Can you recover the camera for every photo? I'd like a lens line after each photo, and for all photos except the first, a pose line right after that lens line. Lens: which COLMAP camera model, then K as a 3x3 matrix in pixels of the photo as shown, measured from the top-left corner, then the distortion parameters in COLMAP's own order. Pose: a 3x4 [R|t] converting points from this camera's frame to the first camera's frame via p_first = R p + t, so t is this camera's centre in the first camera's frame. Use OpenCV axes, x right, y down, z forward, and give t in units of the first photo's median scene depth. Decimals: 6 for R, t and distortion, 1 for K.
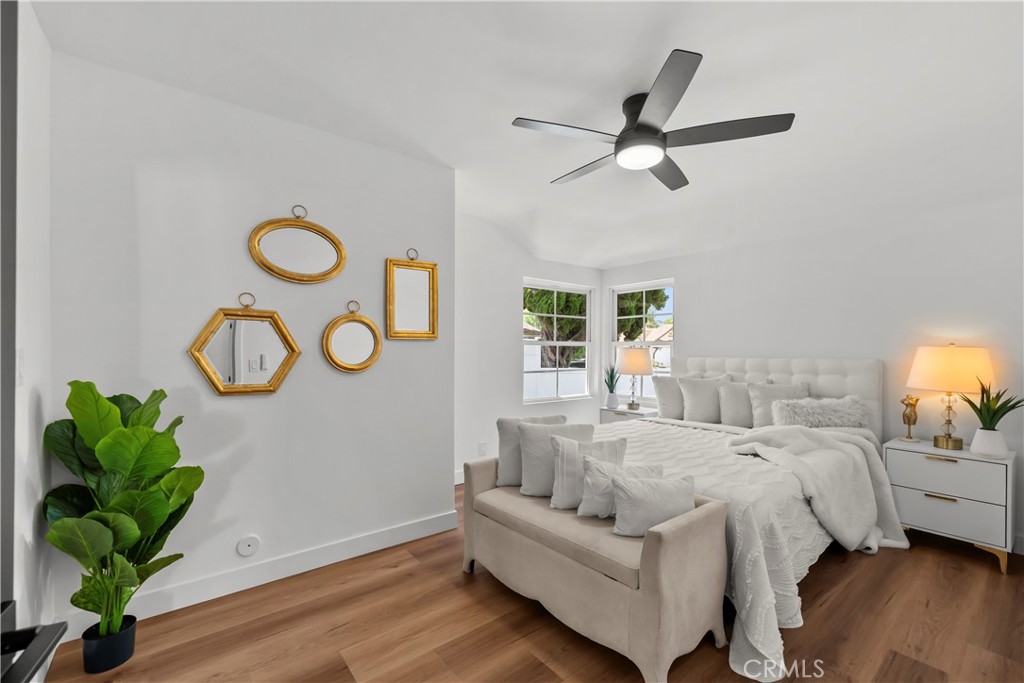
lens RADIAL K [[425.8, 0, 504.8], [0, 425.8, 344.8], [0, 0, 1]] dist [-0.002134, -0.000237]
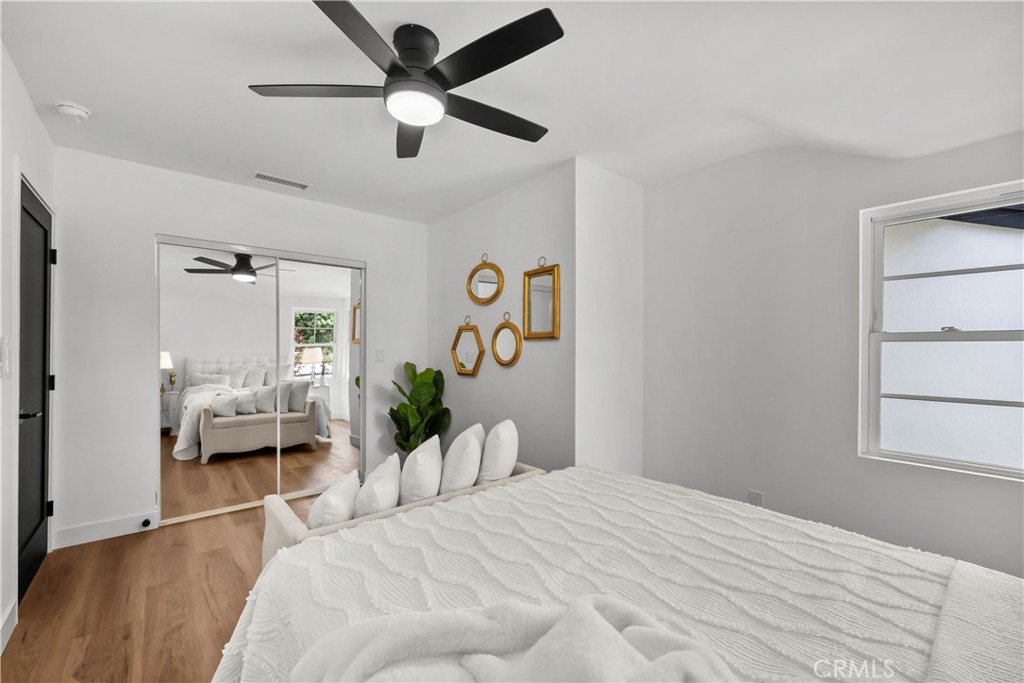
lens RADIAL K [[425.8, 0, 504.8], [0, 425.8, 344.8], [0, 0, 1]] dist [-0.002134, -0.000237]
pose [[0.027021, -0.007074, -0.999610, 1.013039], [0.008200, 0.999943, -0.006855, 0.007091], [0.999601, -0.008011, 0.027078, 1.012133]]
